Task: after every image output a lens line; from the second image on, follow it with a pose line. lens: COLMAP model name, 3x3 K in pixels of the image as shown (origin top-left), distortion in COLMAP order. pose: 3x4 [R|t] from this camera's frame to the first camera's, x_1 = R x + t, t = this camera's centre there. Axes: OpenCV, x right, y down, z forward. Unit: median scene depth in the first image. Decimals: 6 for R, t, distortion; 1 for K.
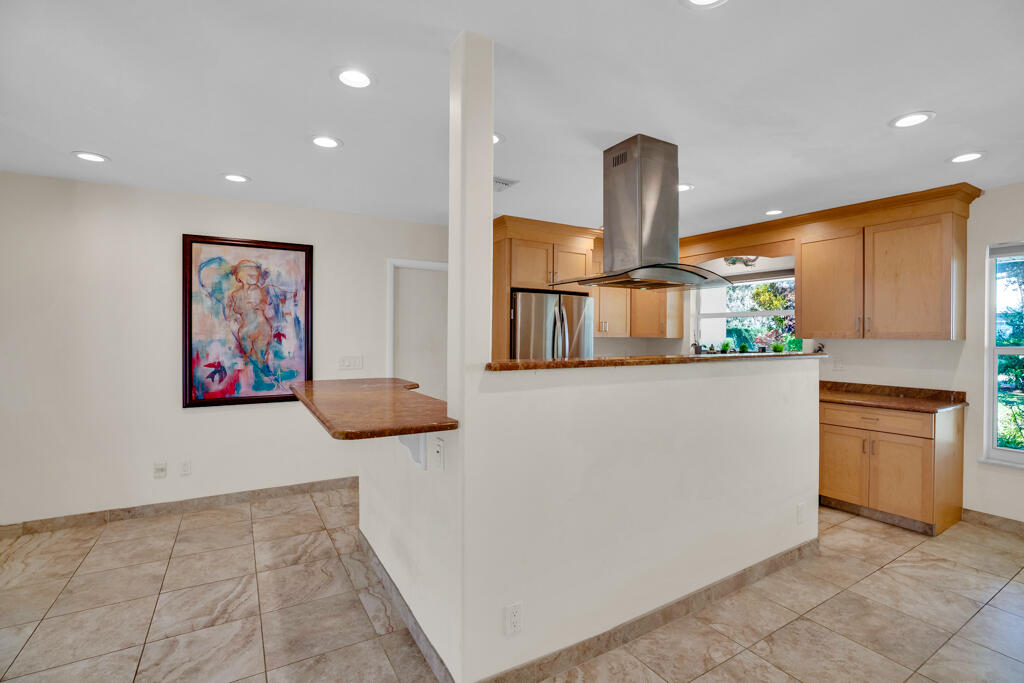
lens RADIAL K [[471.4, 0, 519.8], [0, 471.4, 336.7], [0, 0, 1]] dist [-0.030585, 0.005821]
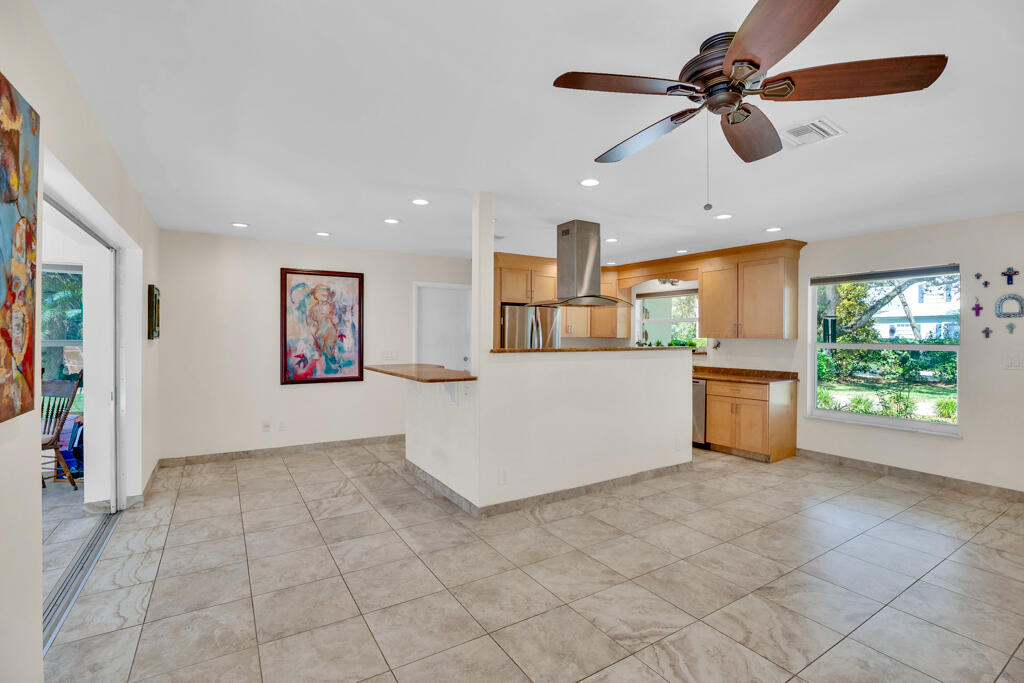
lens RADIAL K [[471.4, 0, 520.1], [0, 471.4, 335.7], [0, 0, 1]] dist [-0.030585, 0.005821]
pose [[0.999713, -0.000572, 0.023970, 0.004937], [0.000653, 0.999994, -0.003381, 0.001833], [-0.023968, 0.003396, 0.999707, -0.510440]]
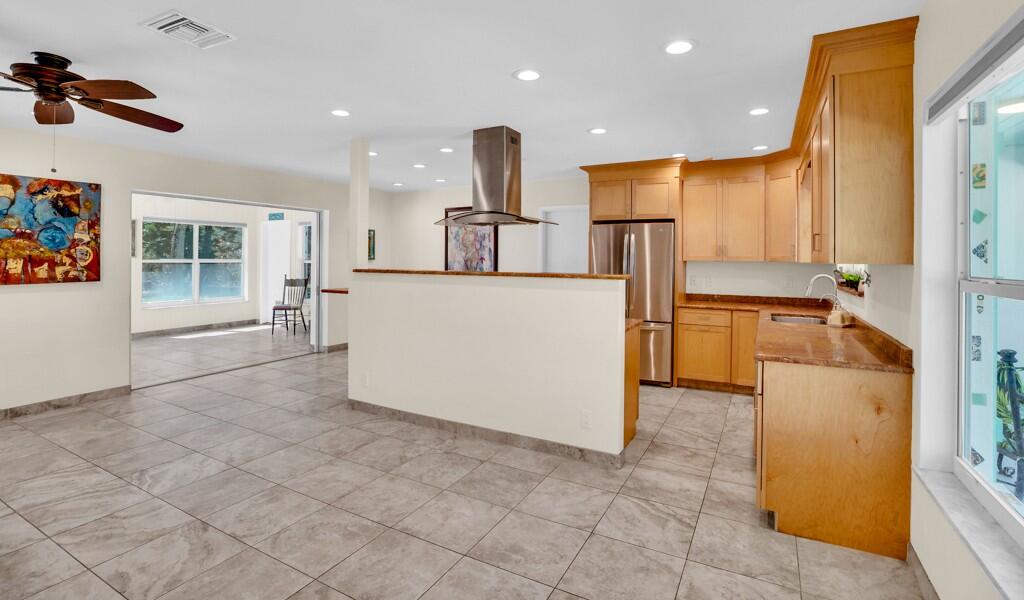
lens RADIAL K [[470.0, 0, 513.8], [0, 470.0, 258.1], [0, 0, 1]] dist [-0.035803, 0.006912]
pose [[0.502181, -0.002171, -0.864760, 1.169703], [-0.007555, 0.999948, -0.006898, 0.006331], [0.864729, 0.009998, 0.502139, 0.233390]]
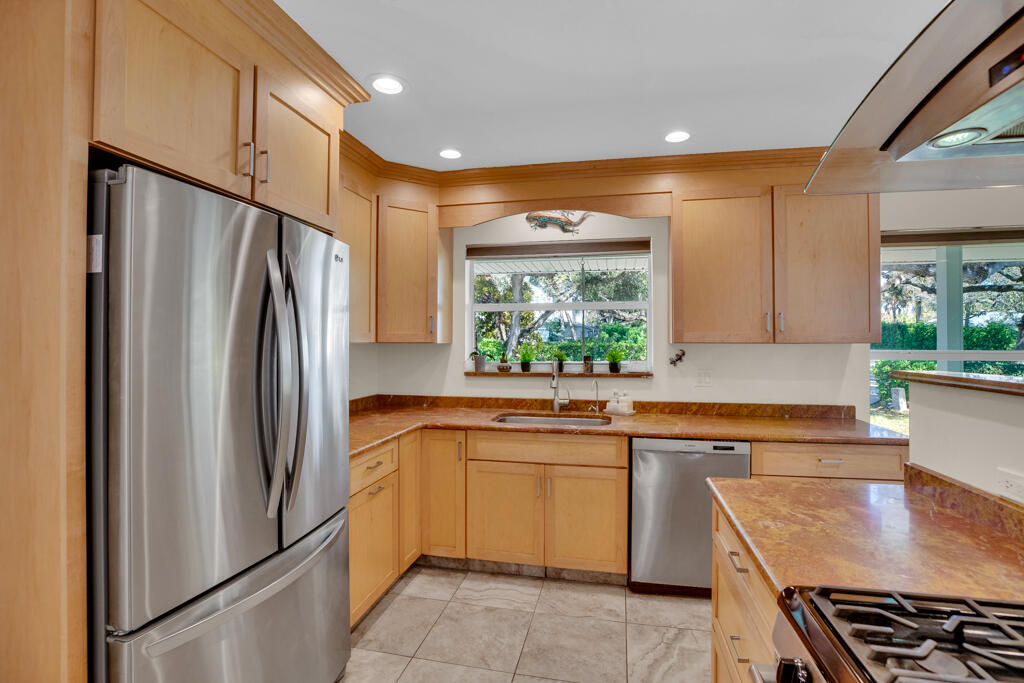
lens RADIAL K [[471.4, 0, 516.5], [0, 471.4, 341.0], [0, 0, 1]] dist [-0.030585, 0.005821]
pose [[0.687235, -0.005195, 0.726417, -0.050521], [0.004310, 0.999986, 0.003074, -0.001971], [-0.726423, 0.001019, 0.687247, 0.830097]]
